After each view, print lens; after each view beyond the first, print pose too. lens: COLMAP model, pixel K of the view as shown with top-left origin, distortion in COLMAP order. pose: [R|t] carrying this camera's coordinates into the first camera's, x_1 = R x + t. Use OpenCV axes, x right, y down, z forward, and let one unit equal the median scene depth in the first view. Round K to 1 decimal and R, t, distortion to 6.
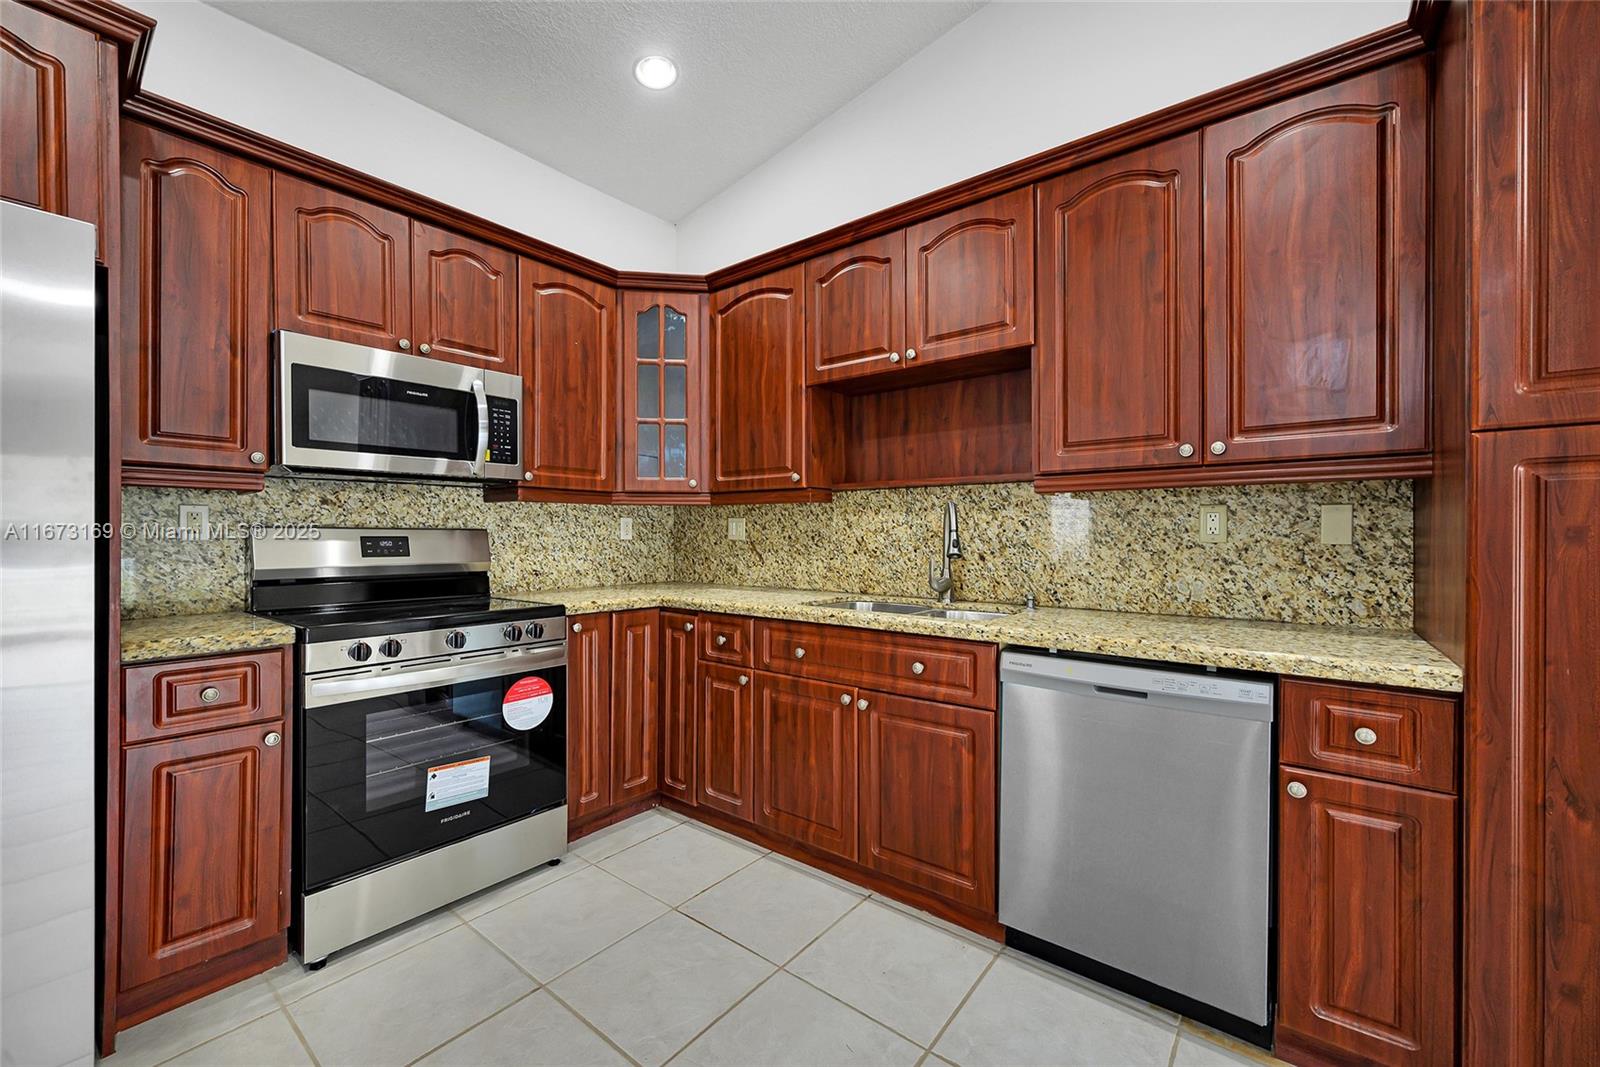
lens RADIAL K [[639.6, 0, 800.0], [0, 639.6, 533.5], [0, 0, 1]] dist [-0.002381, -0.000087]
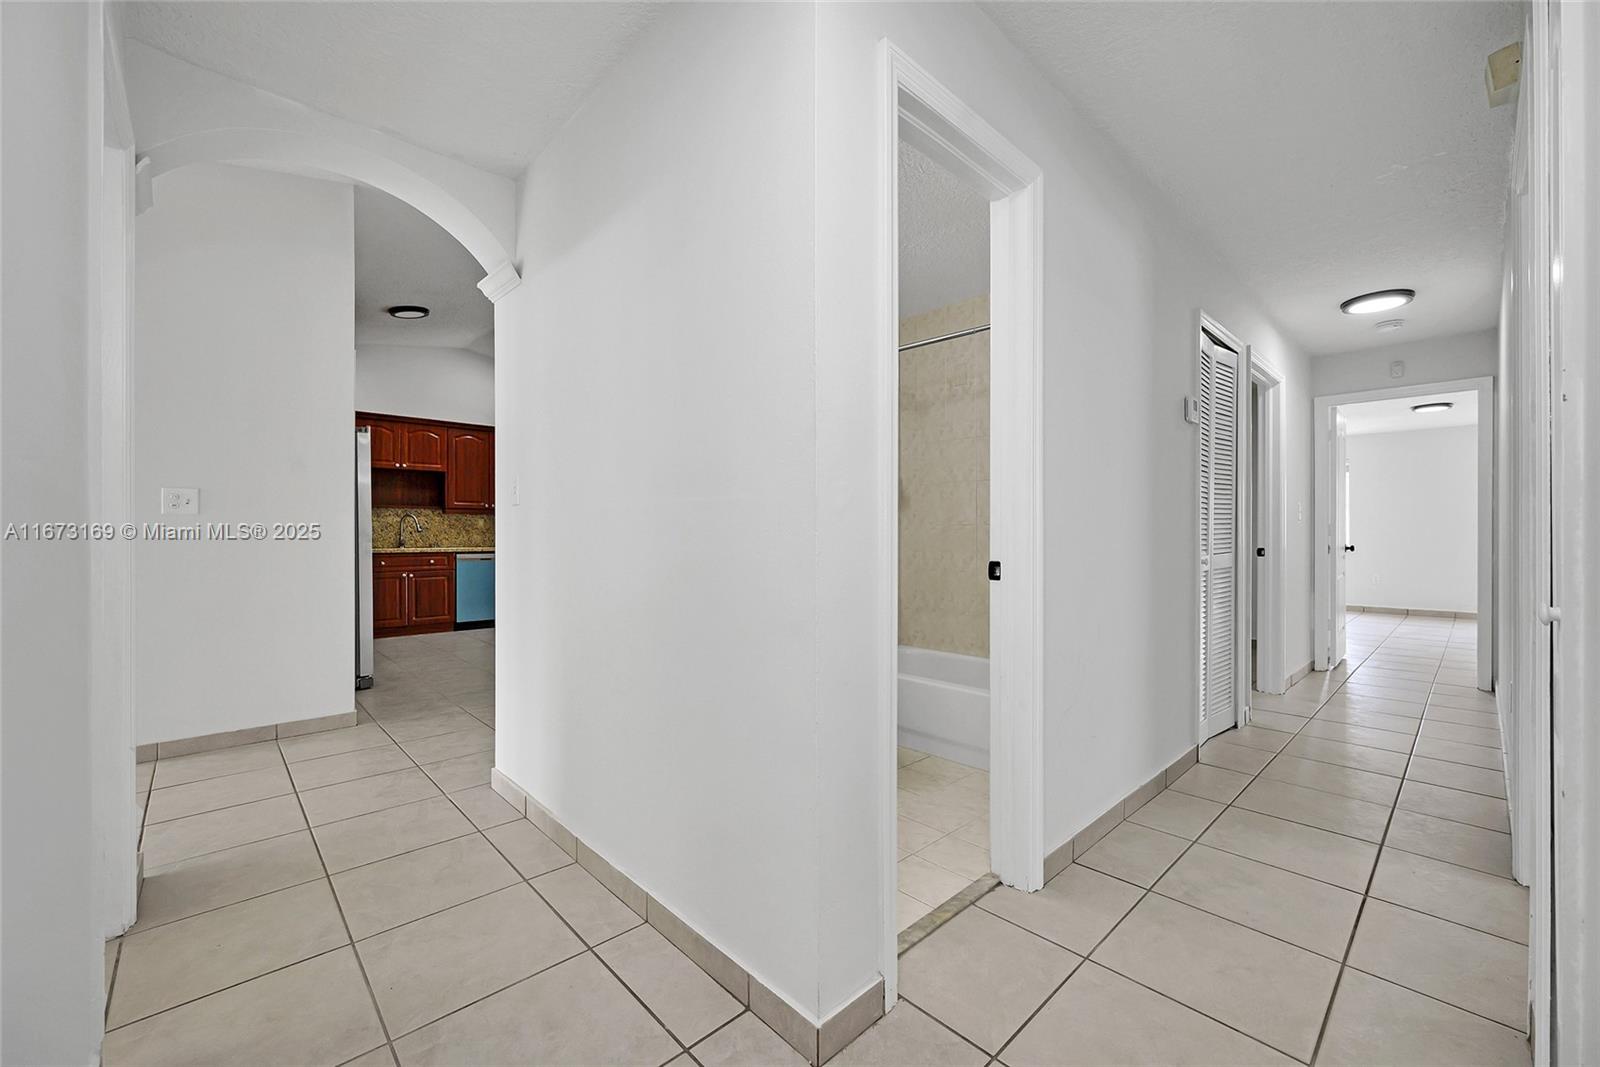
lens RADIAL K [[639.6, 0, 800.0], [0, 639.6, 533.5], [0, 0, 1]] dist [-0.002381, -0.000087]
pose [[0.141932, -0.000519, 0.989876, -2.849726], [0.000782, 1.000000, 0.000412, 0.048671], [-0.989876, 0.000715, 0.141932, -1.433932]]
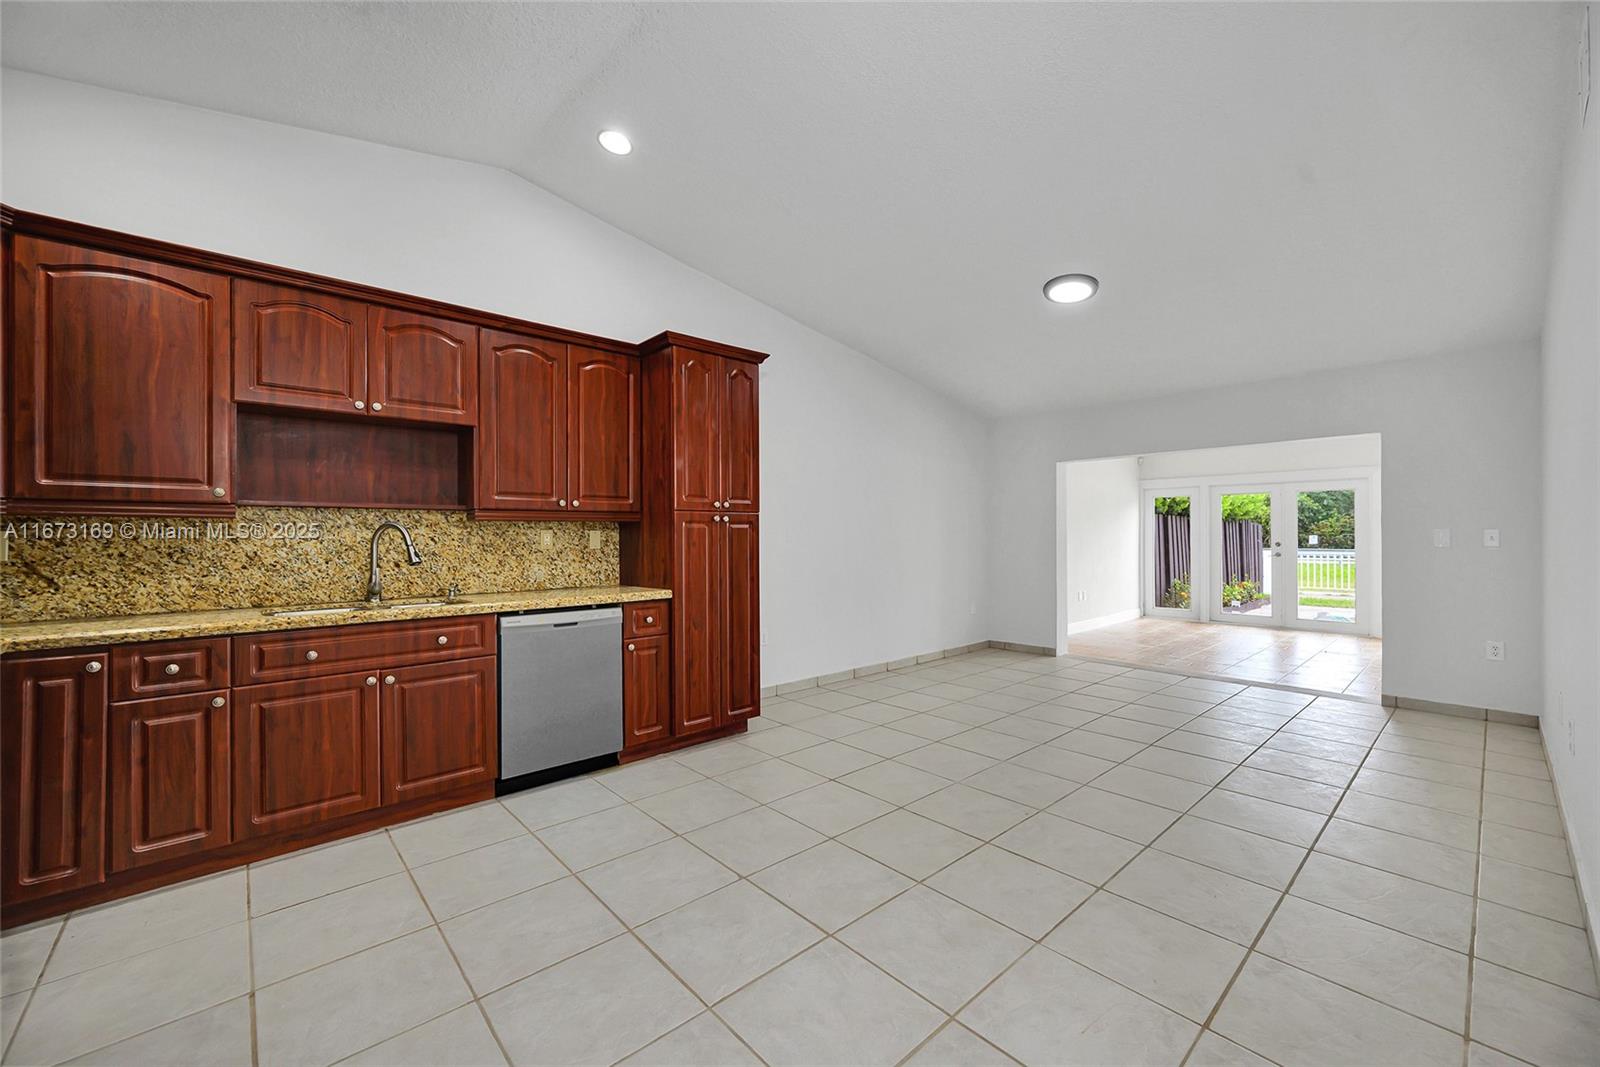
lens RADIAL K [[626.5, 0, 800.0], [0, 626.5, 533.5], [0, 0, 1]] dist [-0.000805, -0.000025]
pose [[0.160812, 0.002868, 0.986981, -1.022609], [0.006528, 0.999971, -0.003969, -0.019898], [-0.986964, 0.007081, 0.160788, -0.031576]]
